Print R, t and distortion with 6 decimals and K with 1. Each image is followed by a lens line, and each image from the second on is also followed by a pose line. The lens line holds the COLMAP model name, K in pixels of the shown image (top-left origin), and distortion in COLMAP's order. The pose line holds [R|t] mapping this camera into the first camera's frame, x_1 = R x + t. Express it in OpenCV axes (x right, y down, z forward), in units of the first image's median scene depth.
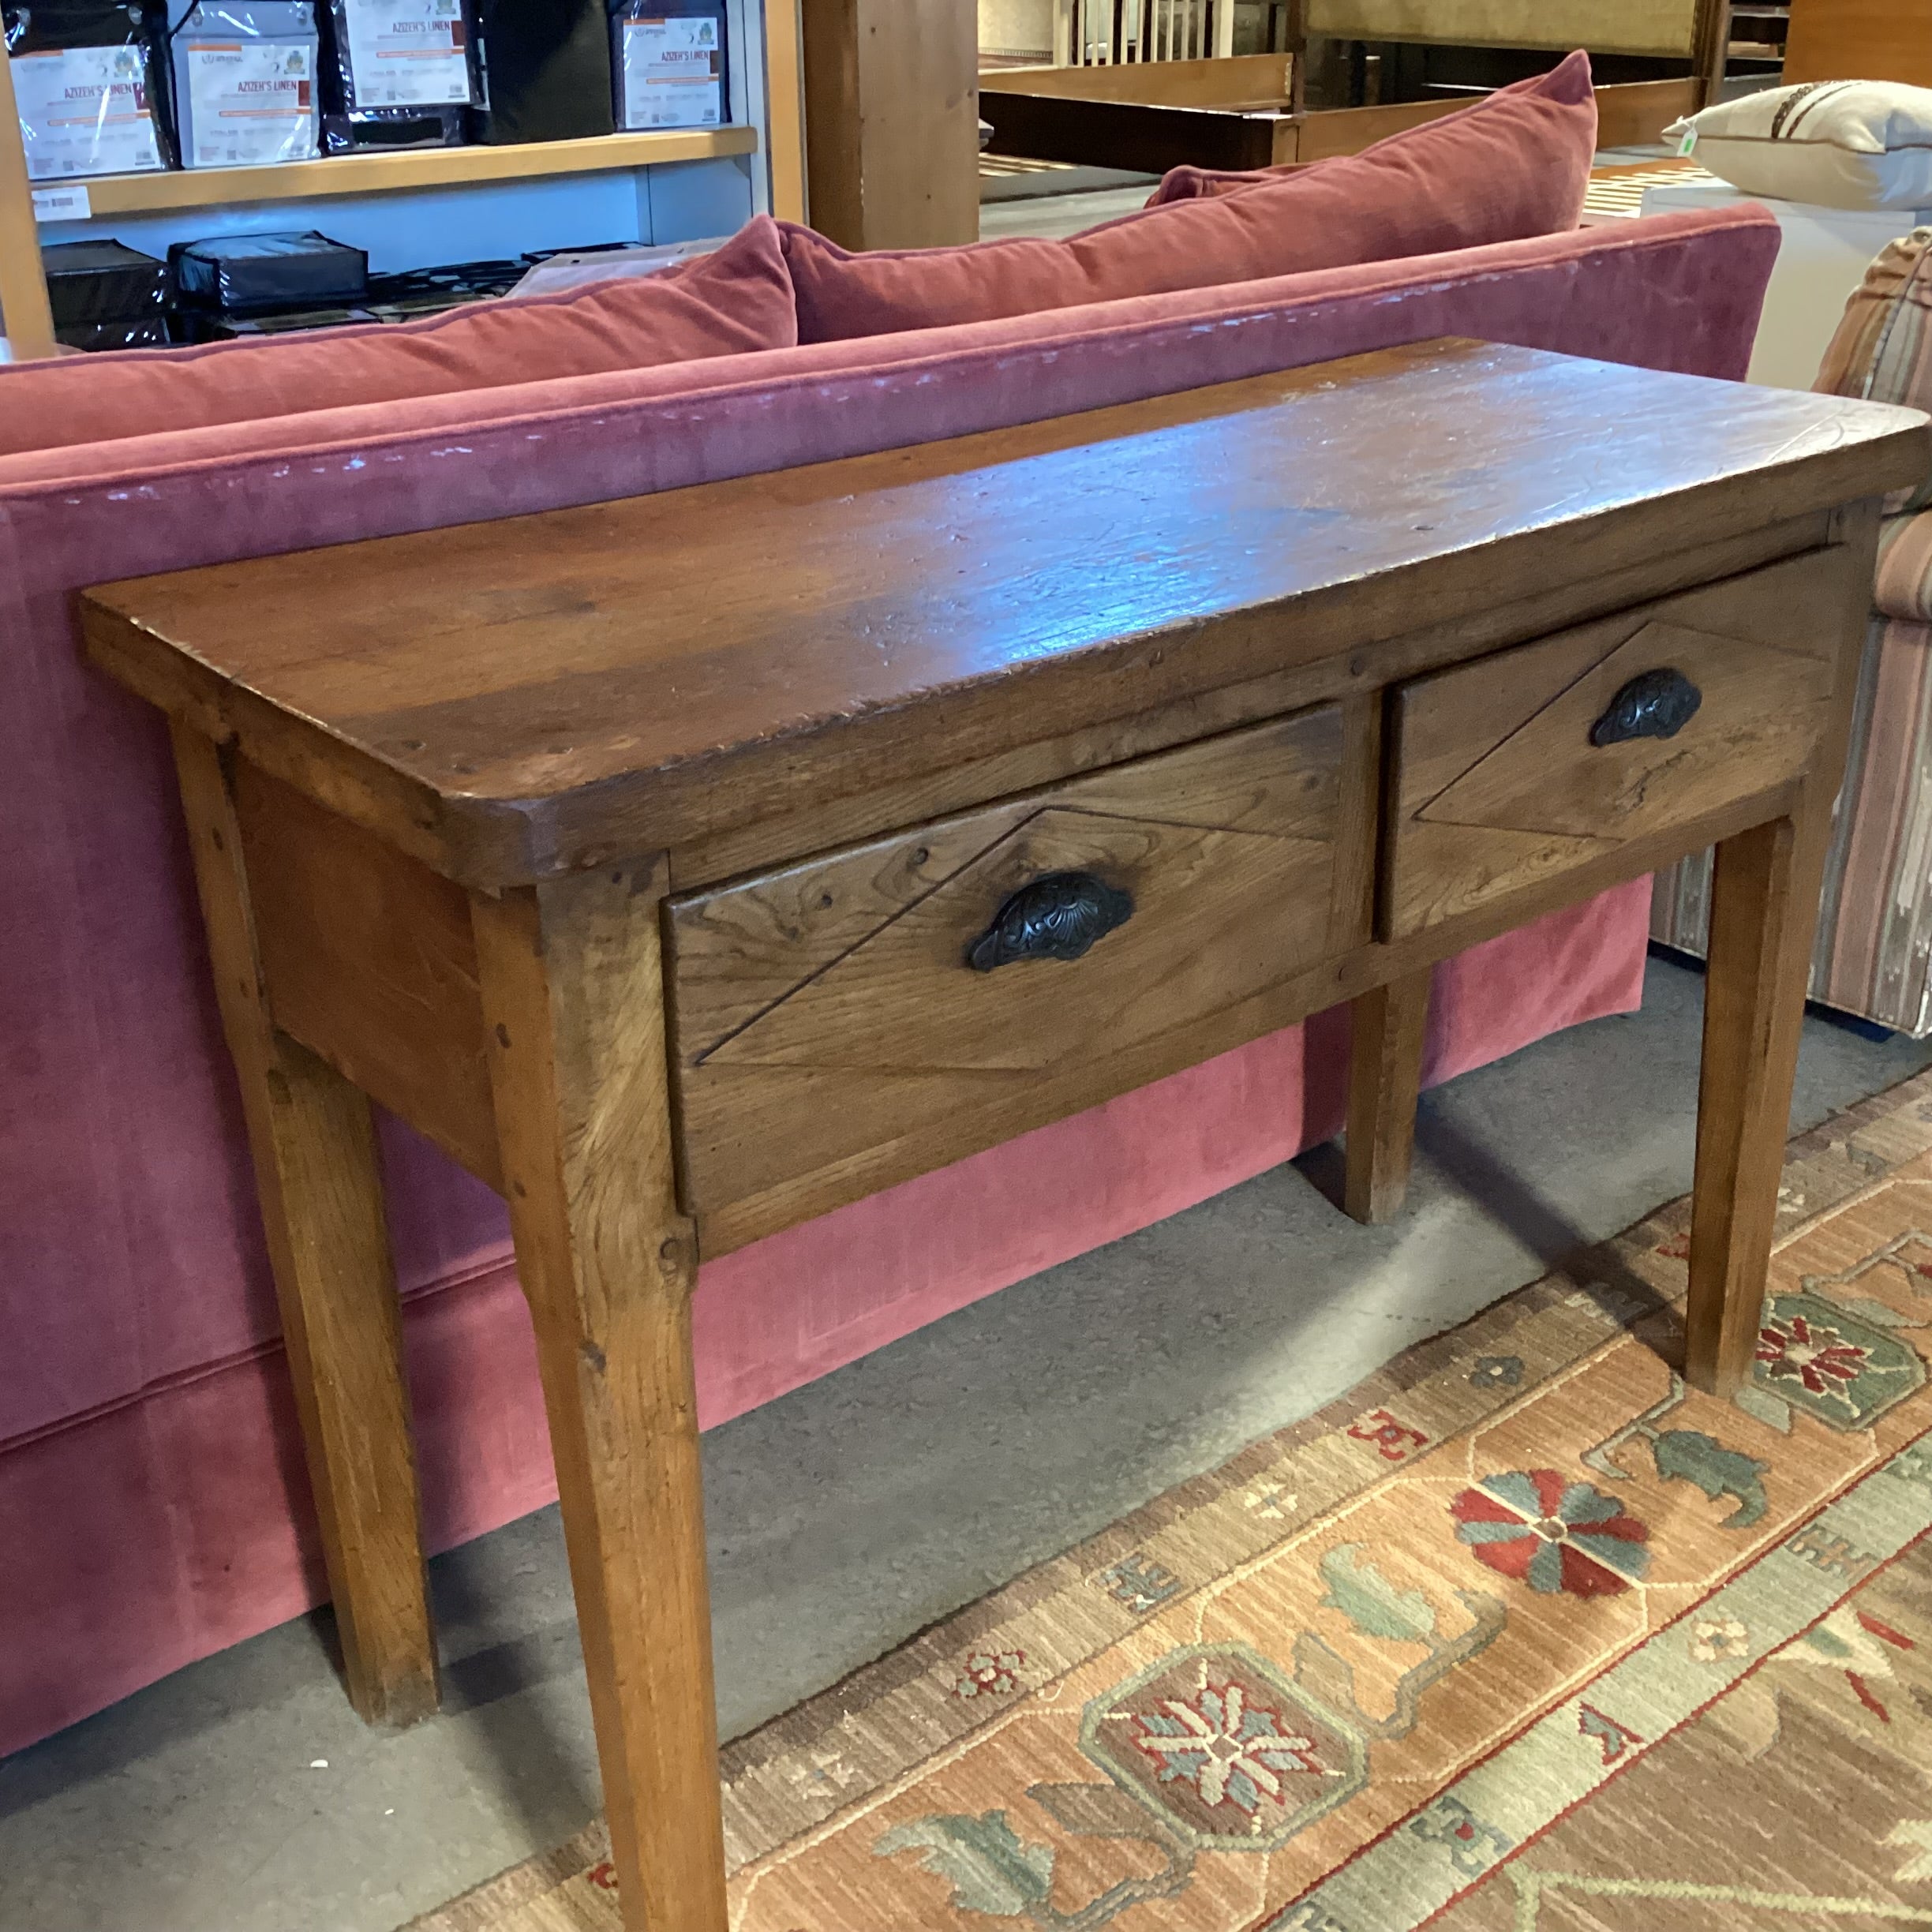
lens RADIAL K [[2308.3, 0, 969.4], [0, 2308.3, 963.5], [0, 0, 1]] dist [0.159546, -0.386241]
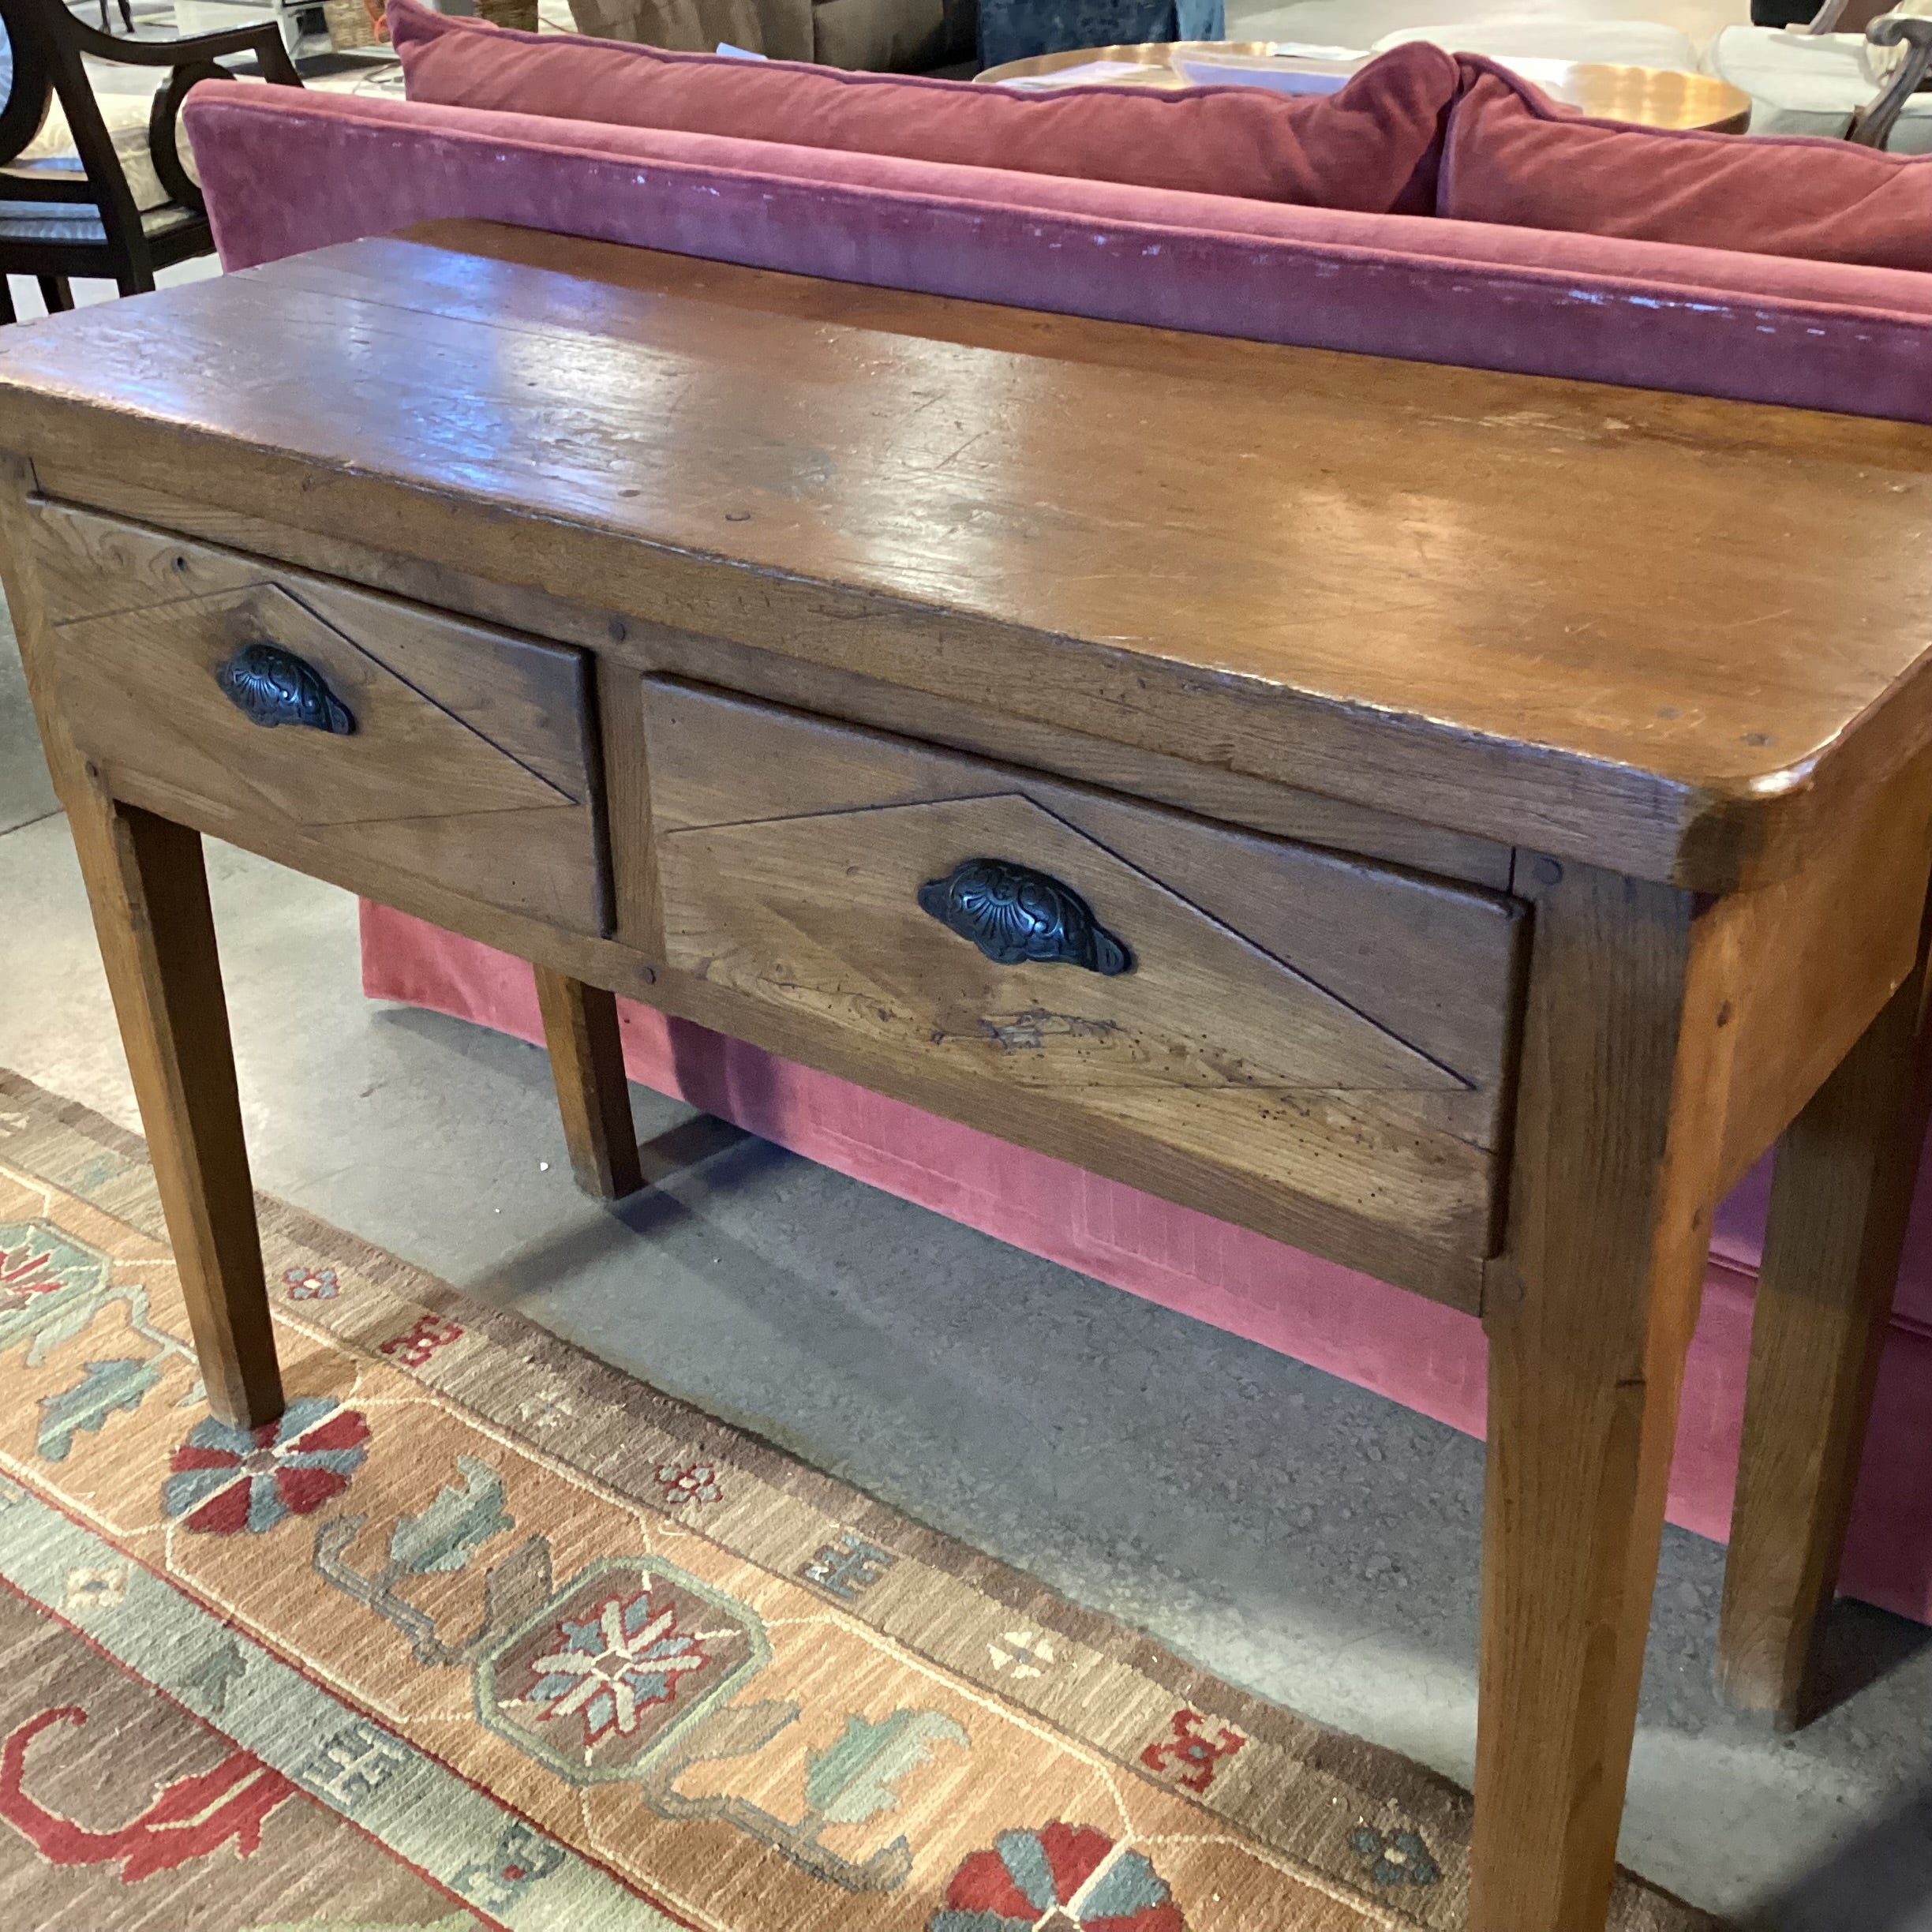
lens RADIAL K [[2310.4, 0, 966.0], [0, 2310.4, 966.0], [0, 0, 1]] dist [0.125825, -0.270460]
pose [[0.231149, 0.476975, -0.847977, 0.755100], [-0.375729, 0.847727, 0.374415, -0.301690], [0.897440, 0.232064, 0.375165, 0.637470]]
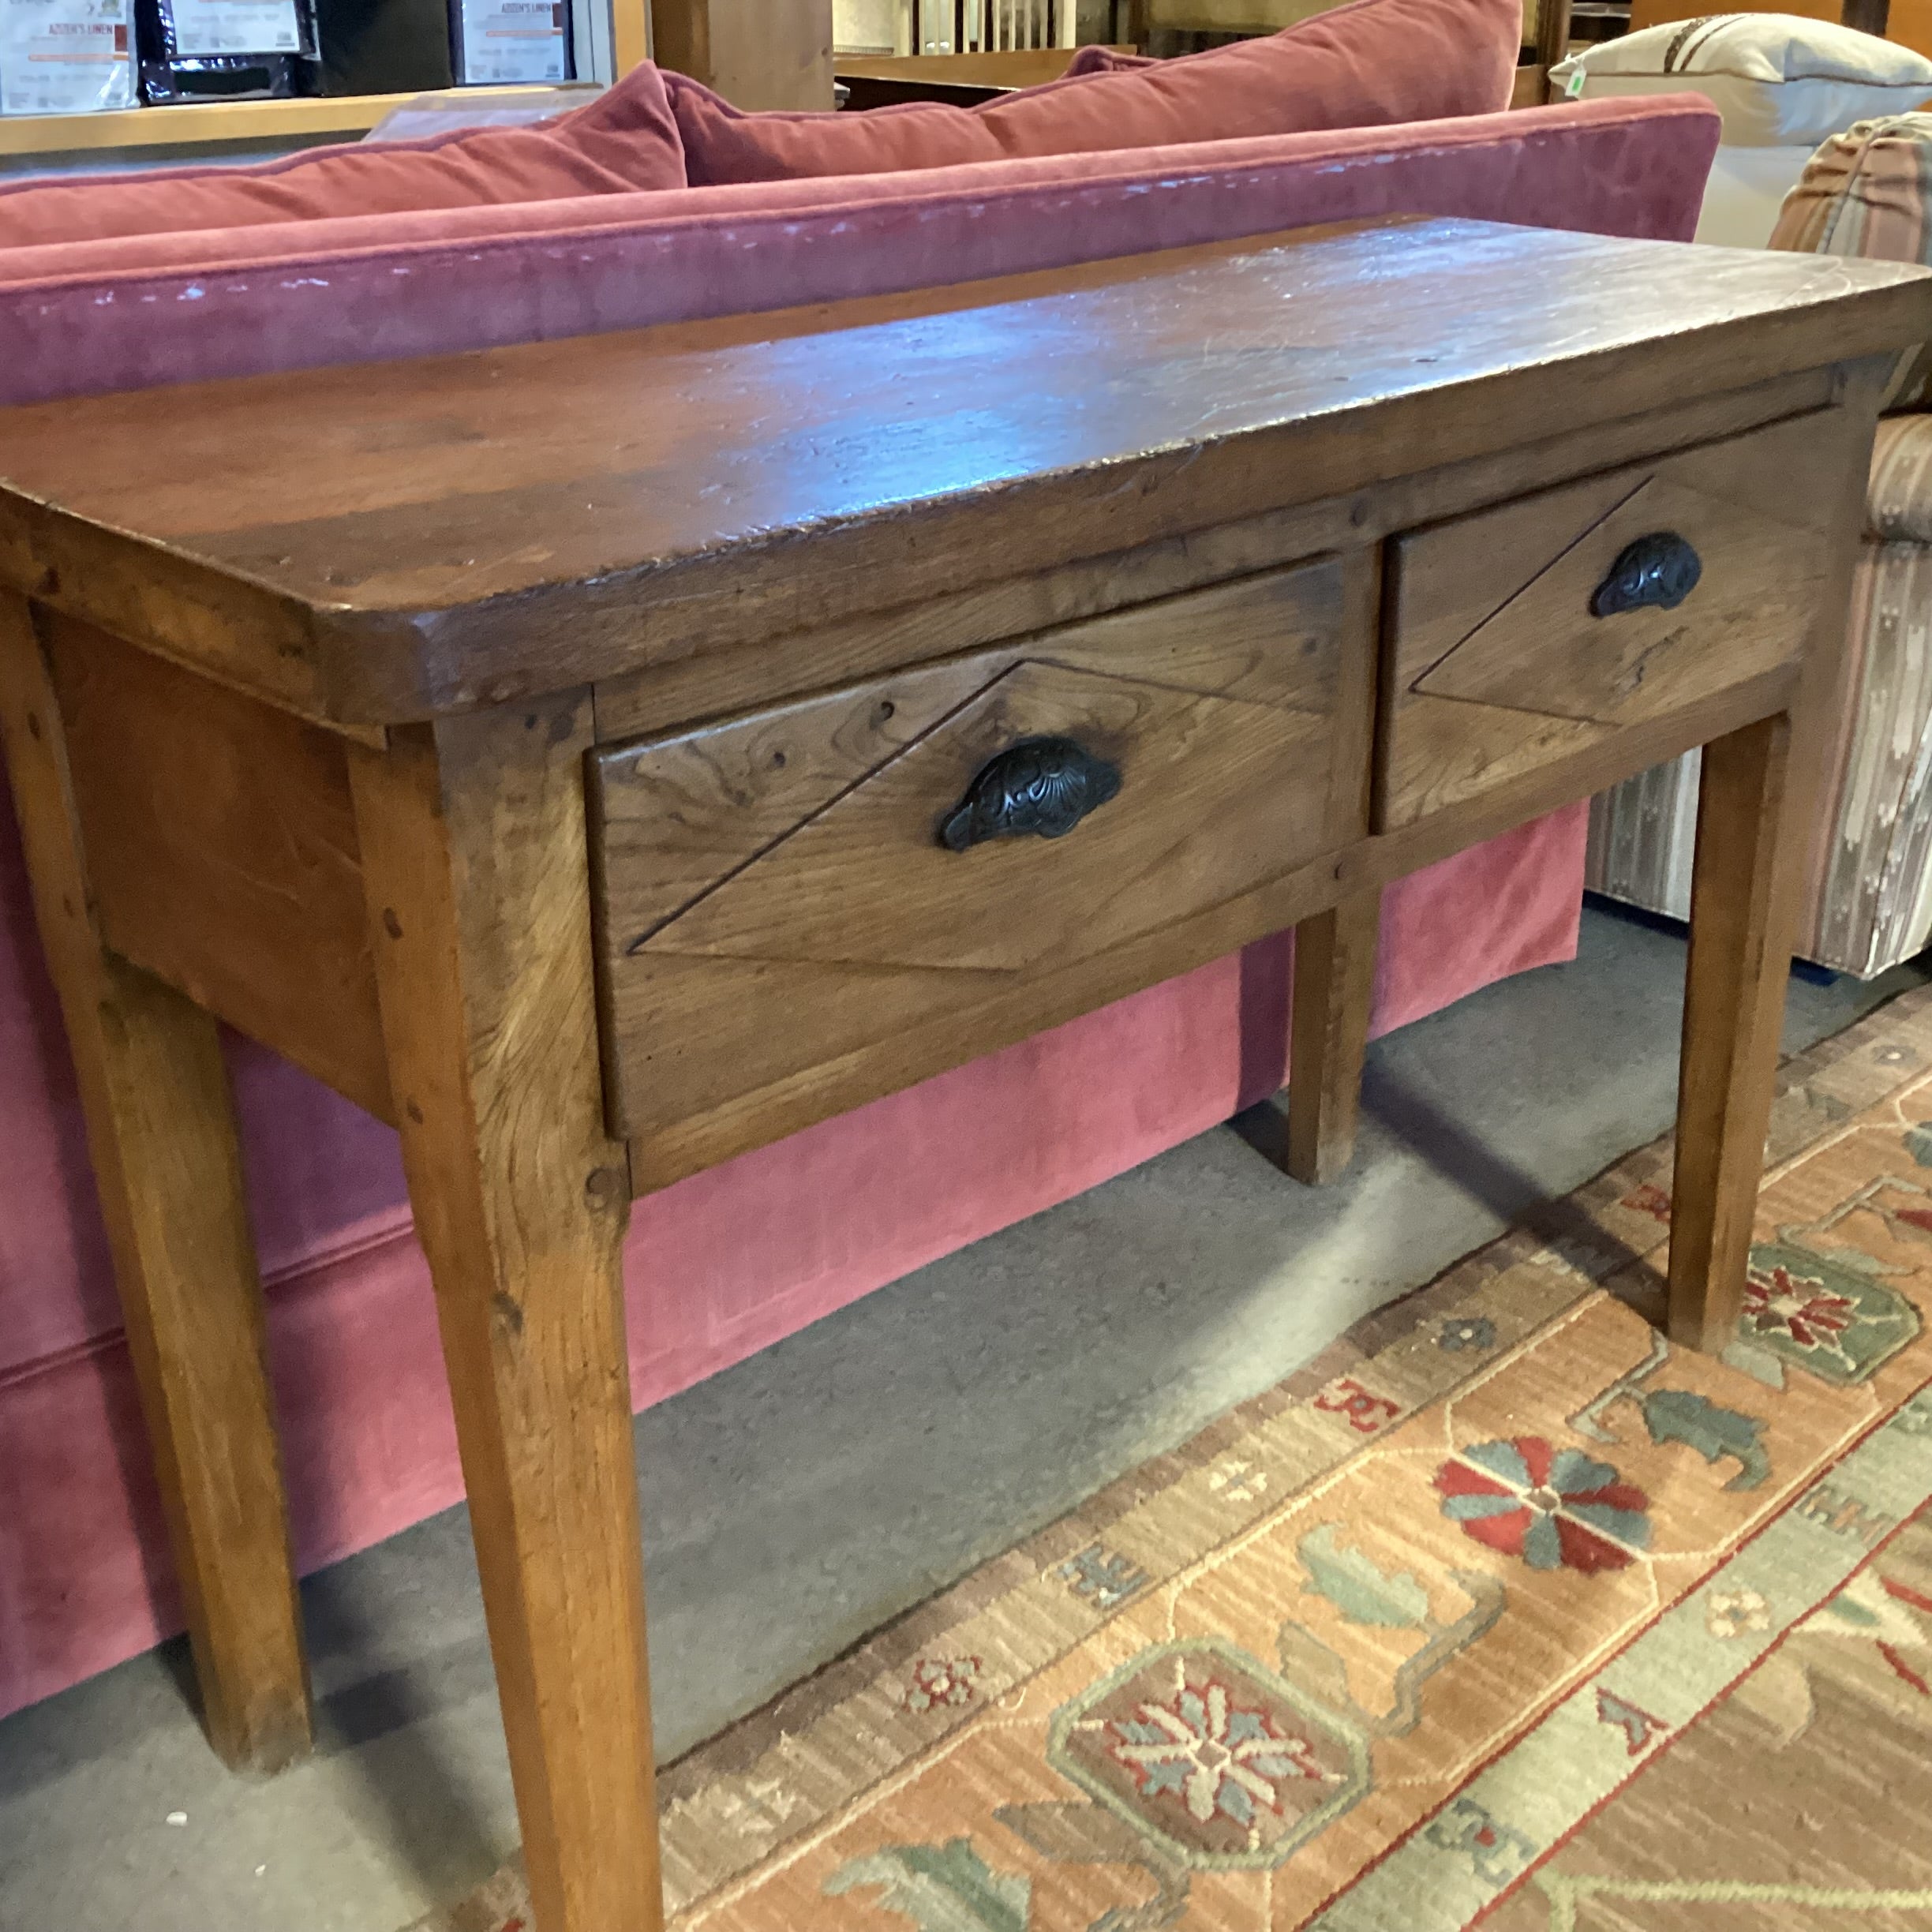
lens RADIAL K [[2308.3, 0, 969.4], [0, 2308.3, 963.5], [0, 0, 1]] dist [0.159546, -0.386241]
pose [[0.997631, -0.020742, 0.065596, -0.032013], [0.021259, 0.999748, -0.007199, 0.034599], [-0.065430, 0.008576, 0.997820, 0.102940]]
